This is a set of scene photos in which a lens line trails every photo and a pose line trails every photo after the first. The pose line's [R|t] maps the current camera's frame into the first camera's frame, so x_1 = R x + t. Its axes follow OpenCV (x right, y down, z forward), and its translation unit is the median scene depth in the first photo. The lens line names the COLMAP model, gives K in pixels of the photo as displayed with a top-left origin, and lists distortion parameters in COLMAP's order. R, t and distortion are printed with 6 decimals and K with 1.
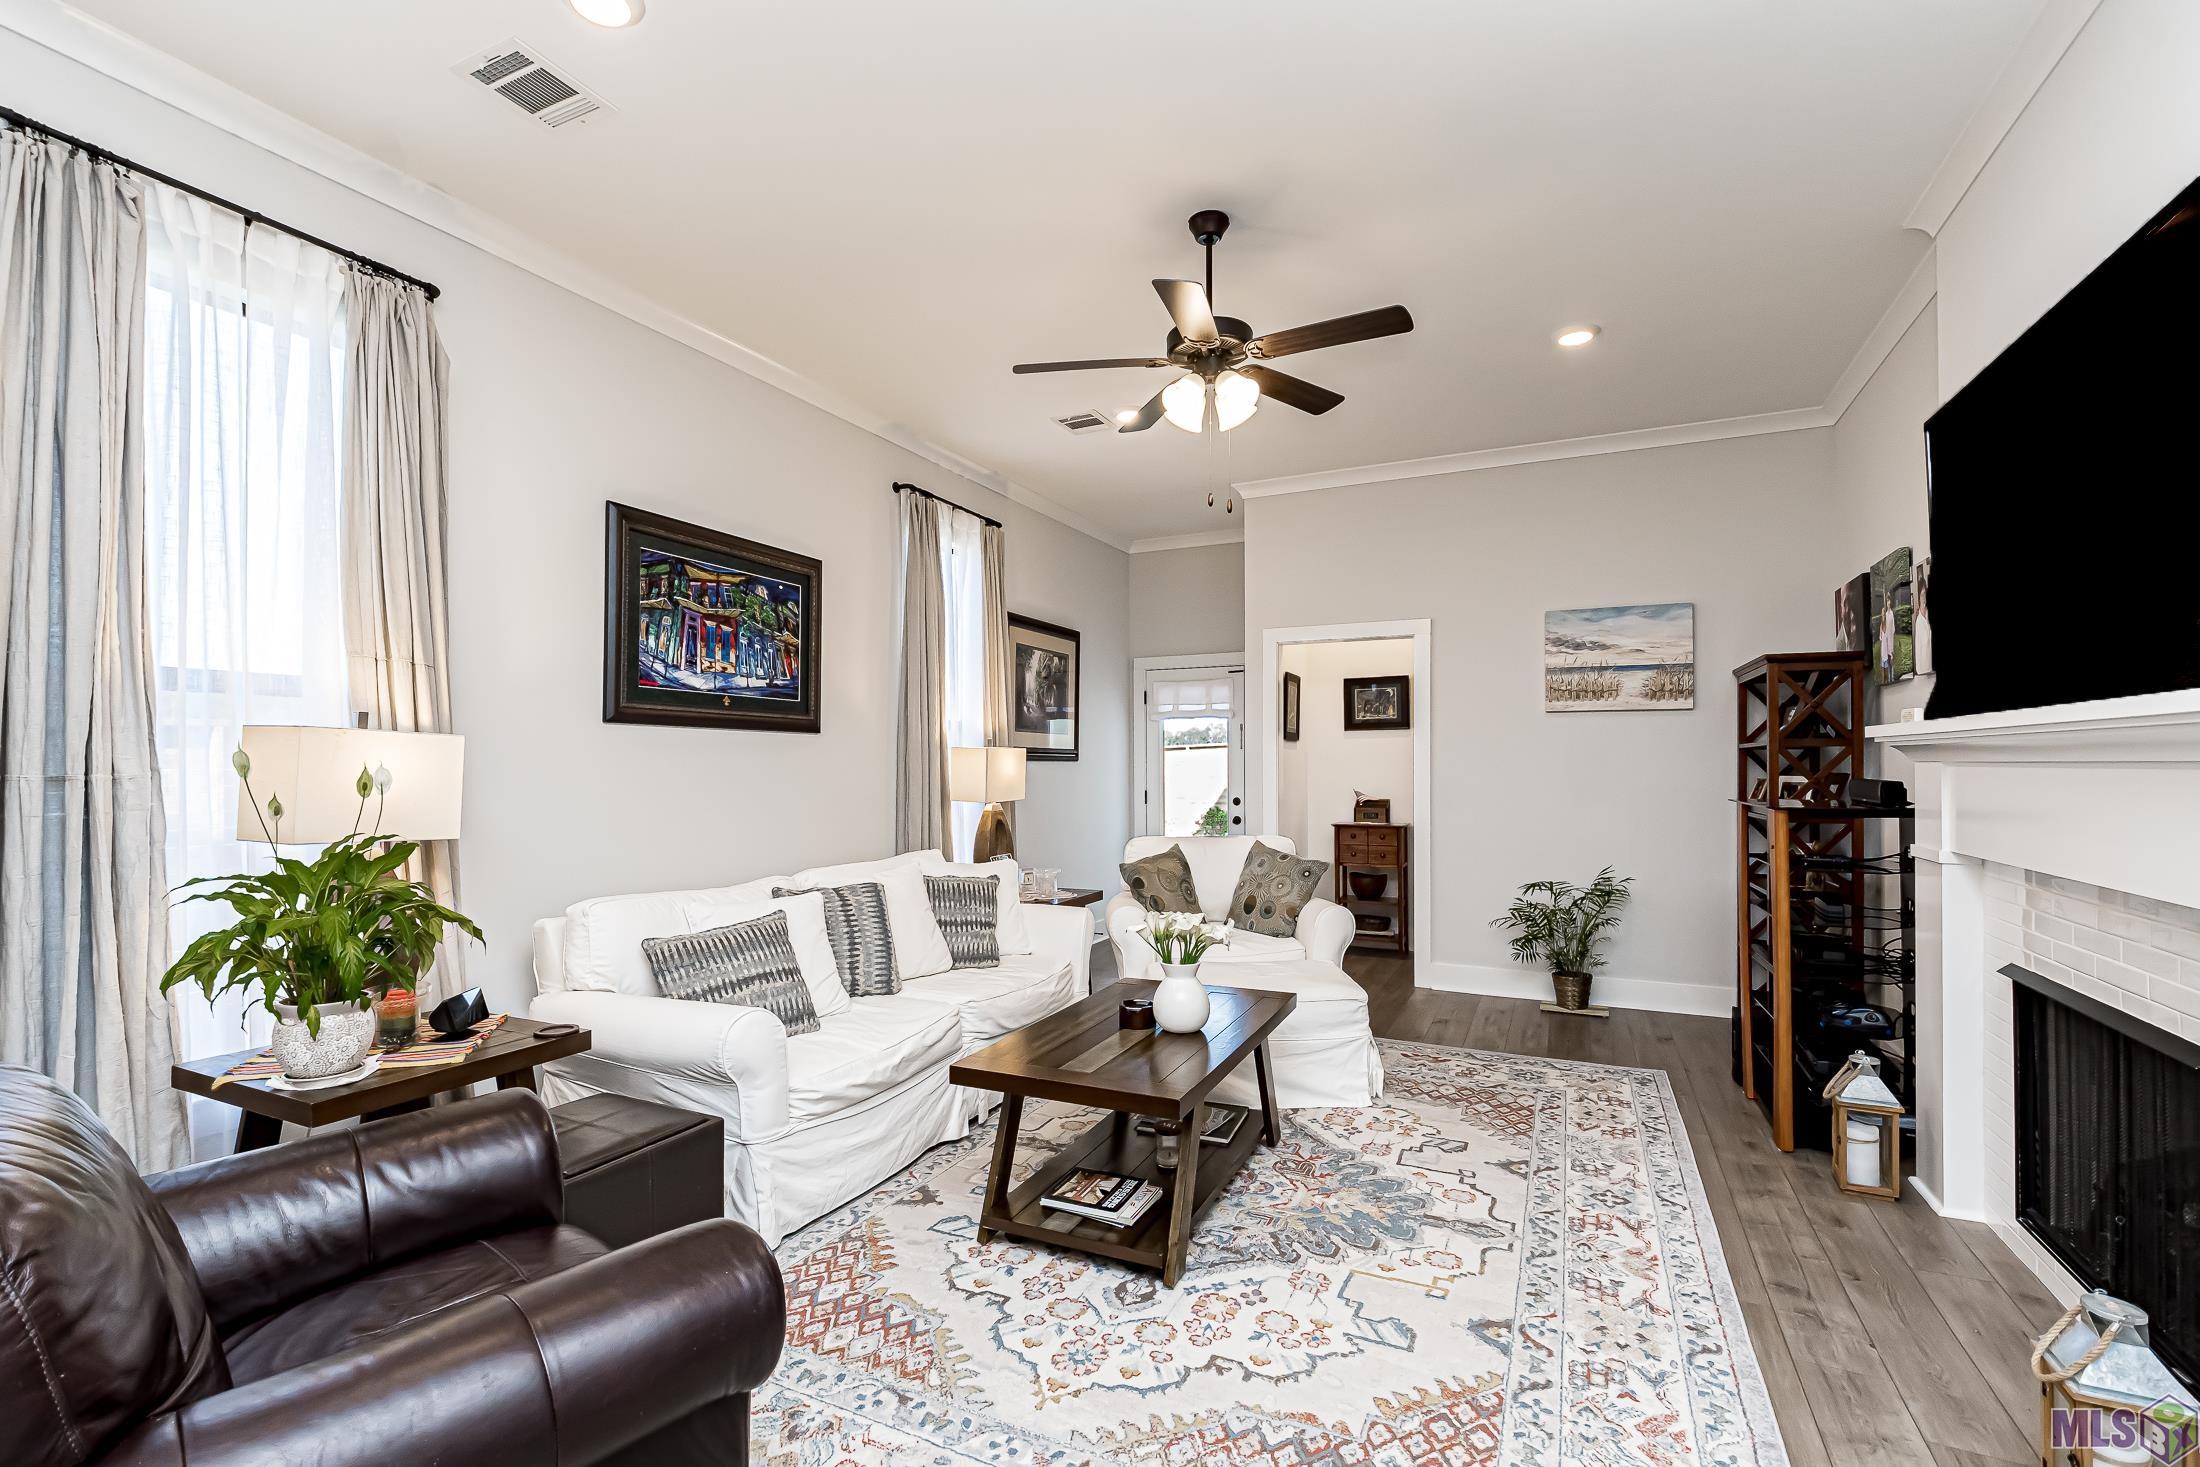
lens RADIAL K [[994.6, 0, 1094.6], [0, 994.6, 753.3], [0, 0, 1]] dist [0.001368, -0.000078]
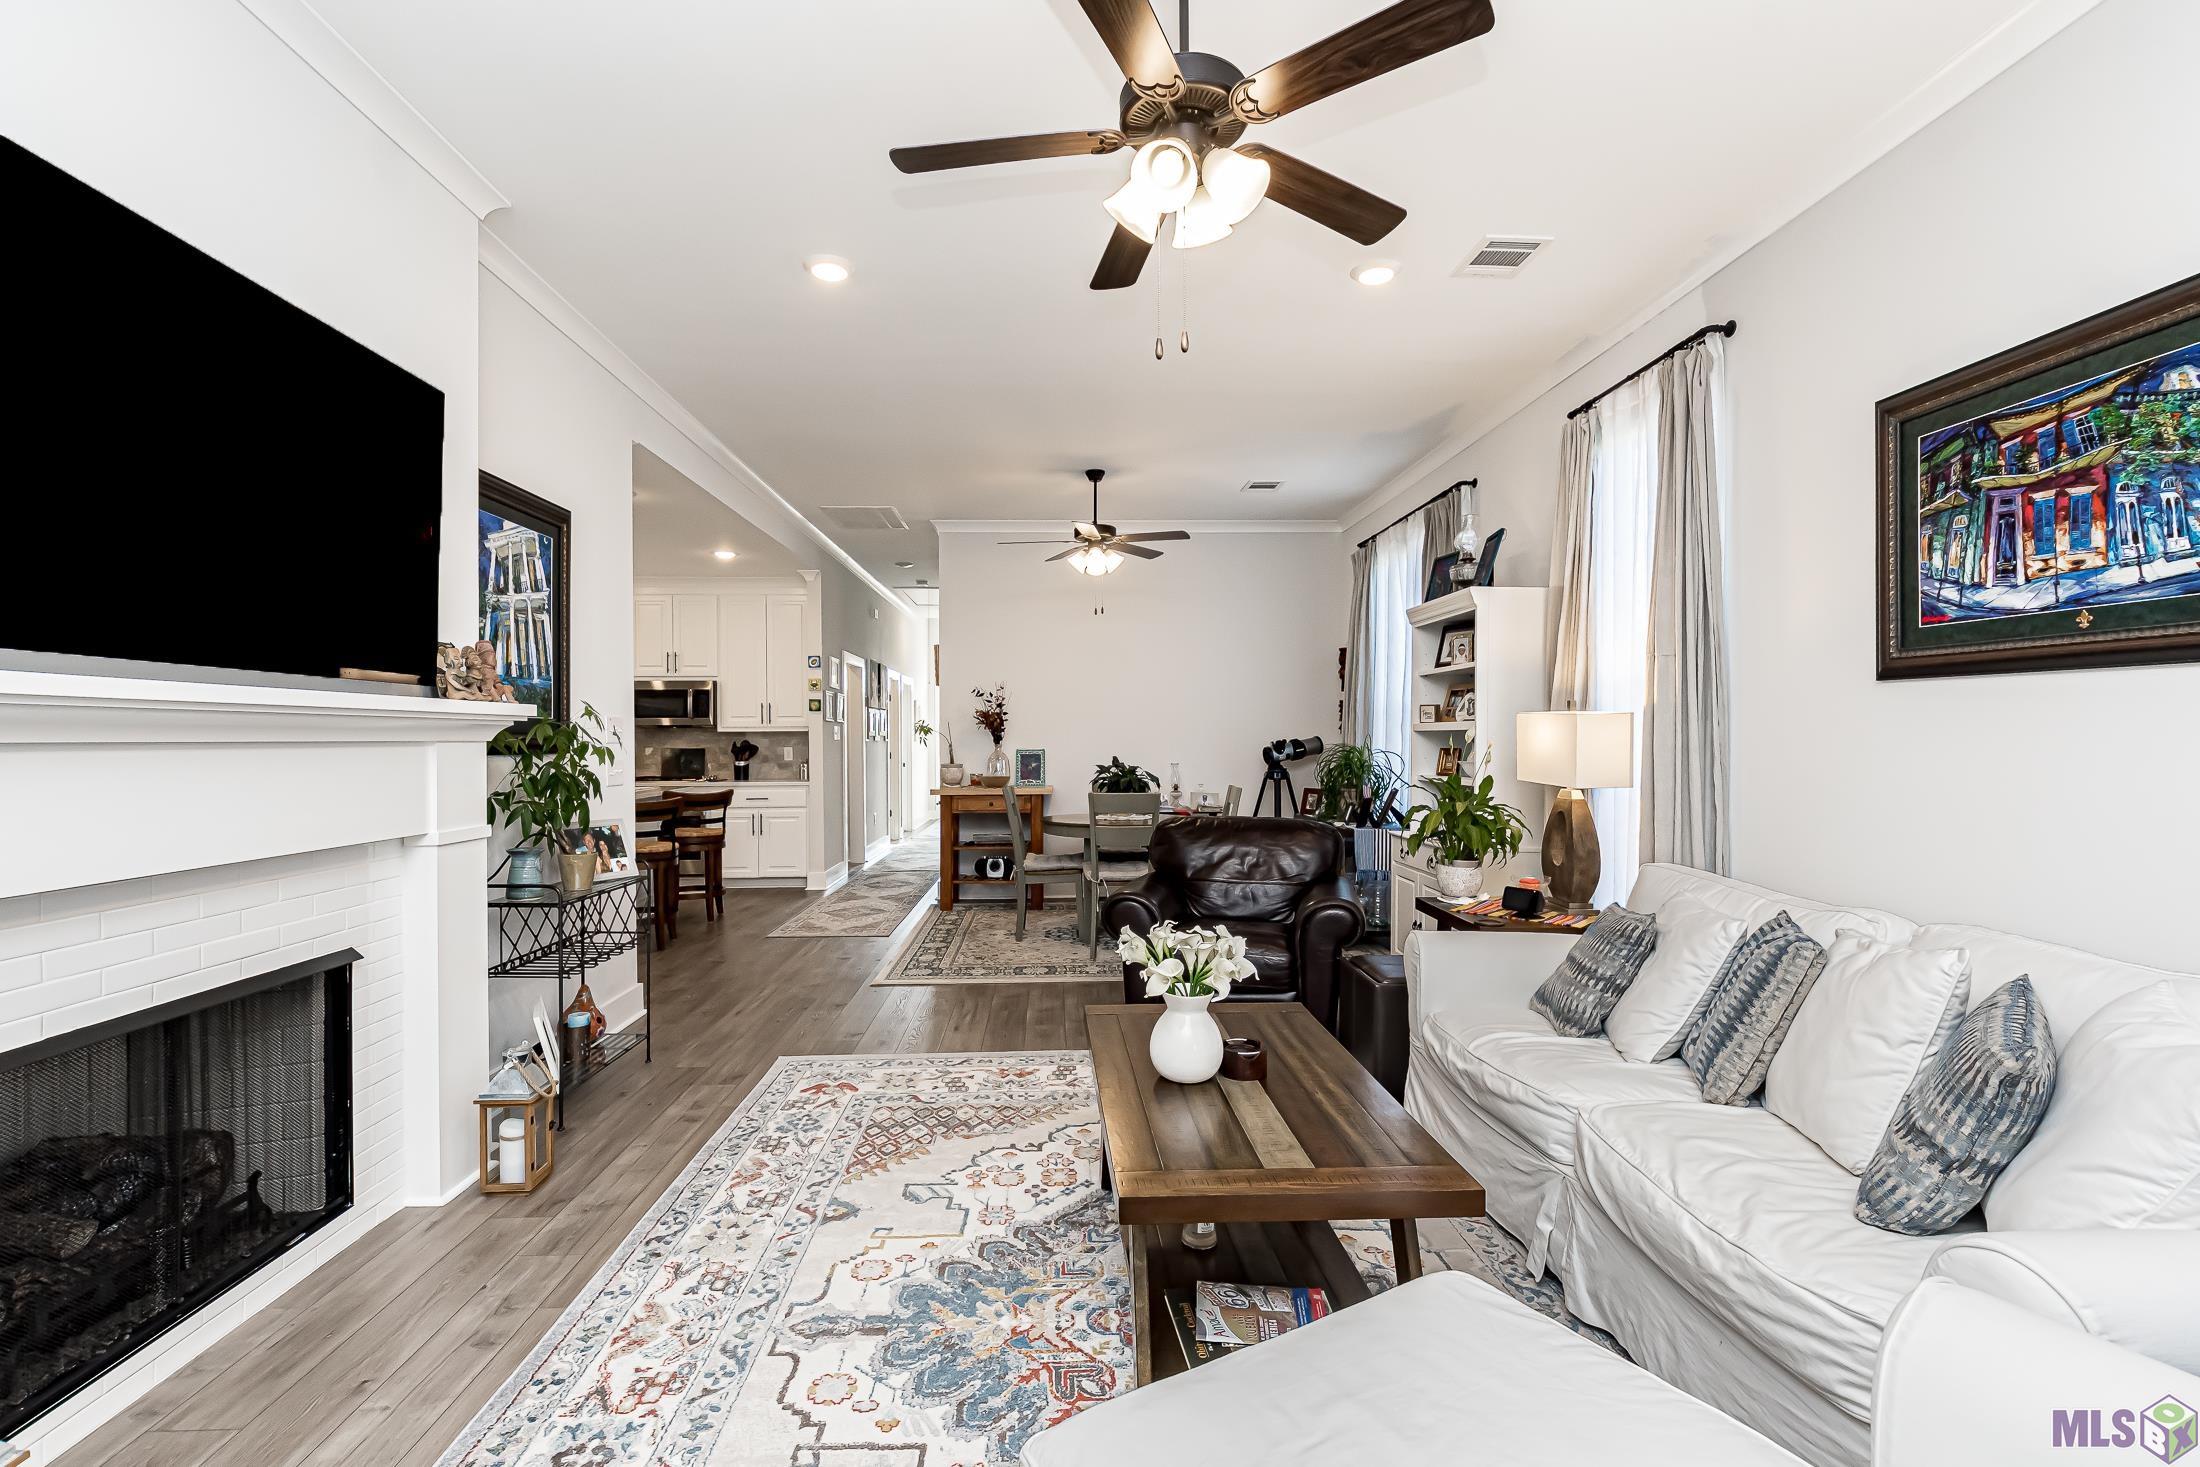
lens RADIAL K [[946.3, 0, 1100.0], [0, 946.3, 733.5], [0, 0, 1]] dist [0.000610, -0.000034]
pose [[-0.877272, 0.004489, -0.479972, 0.429932], [0.011405, 0.999869, -0.011495, 0.013164], [0.479858, -0.015559, -0.877208, 1.386981]]
